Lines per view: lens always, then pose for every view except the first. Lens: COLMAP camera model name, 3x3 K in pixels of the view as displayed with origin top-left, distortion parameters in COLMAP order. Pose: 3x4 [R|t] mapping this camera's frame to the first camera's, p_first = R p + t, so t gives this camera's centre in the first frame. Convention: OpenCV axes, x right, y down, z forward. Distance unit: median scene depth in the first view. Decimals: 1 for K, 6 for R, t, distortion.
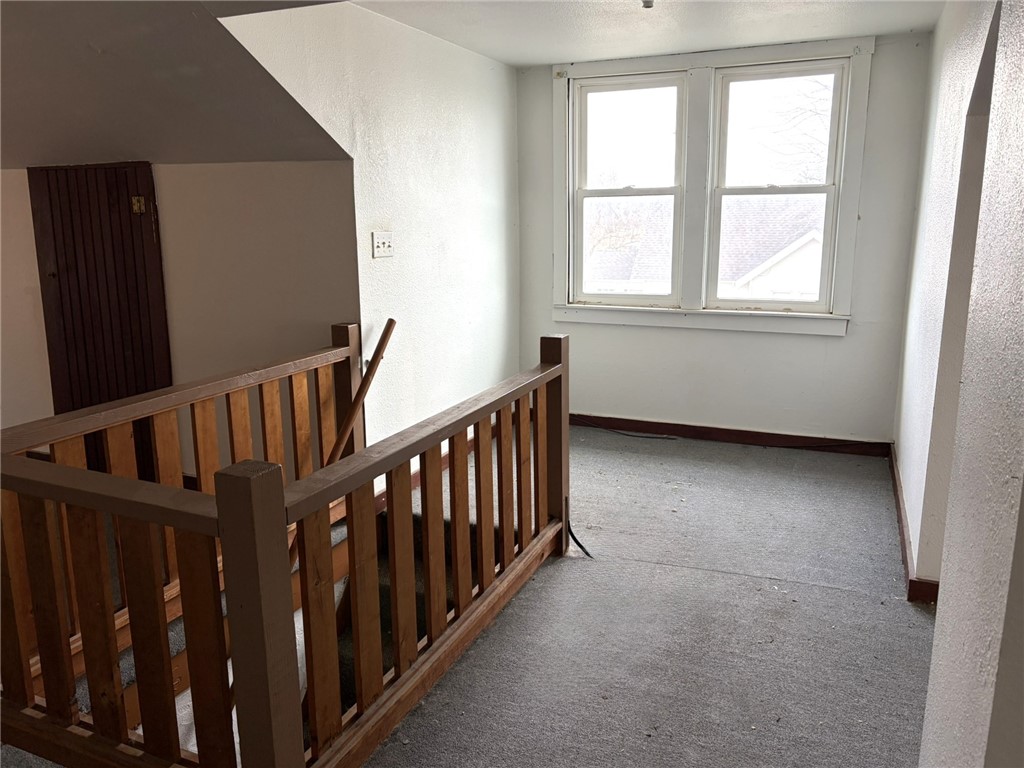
lens RADIAL K [[778.0, 0, 512.0], [0, 778.0, 387.4], [0, 0, 1]] dist [0.054897, -0.058508]
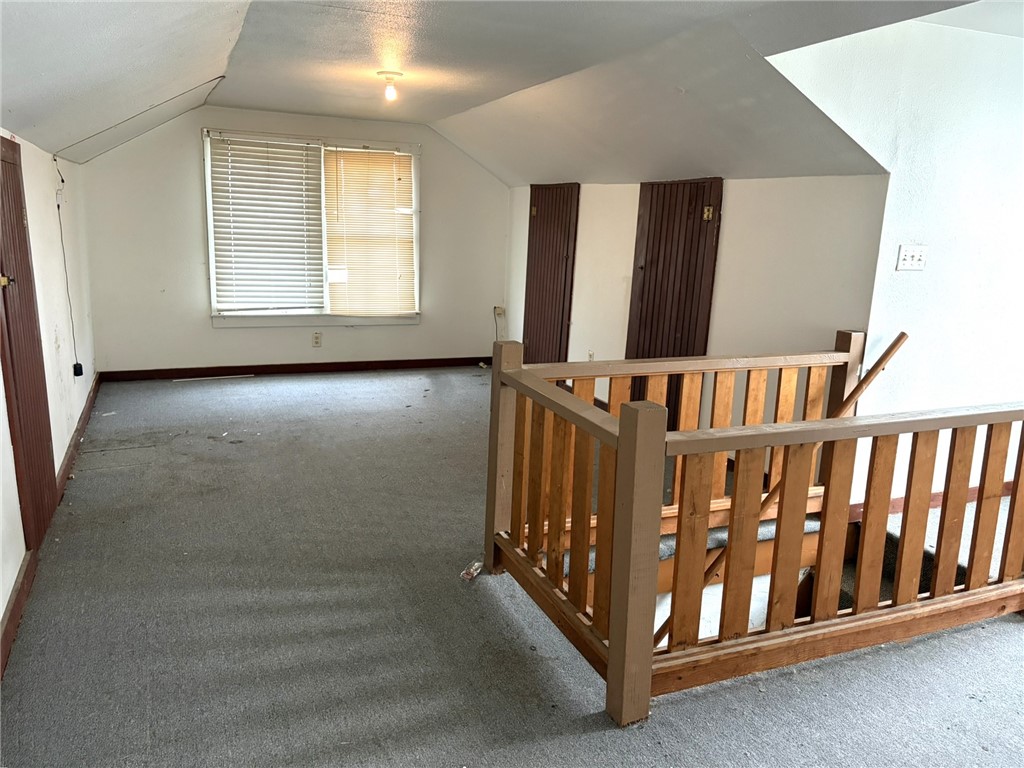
lens RADIAL K [[778.0, 0, 512.0], [0, 778.0, 387.4], [0, 0, 1]] dist [0.054897, -0.058508]
pose [[0.724244, 0.176387, -0.666602, 0.174748], [-0.186166, 0.980848, 0.057273, 0.017021], [0.663937, 0.082619, 0.743210, -0.071124]]
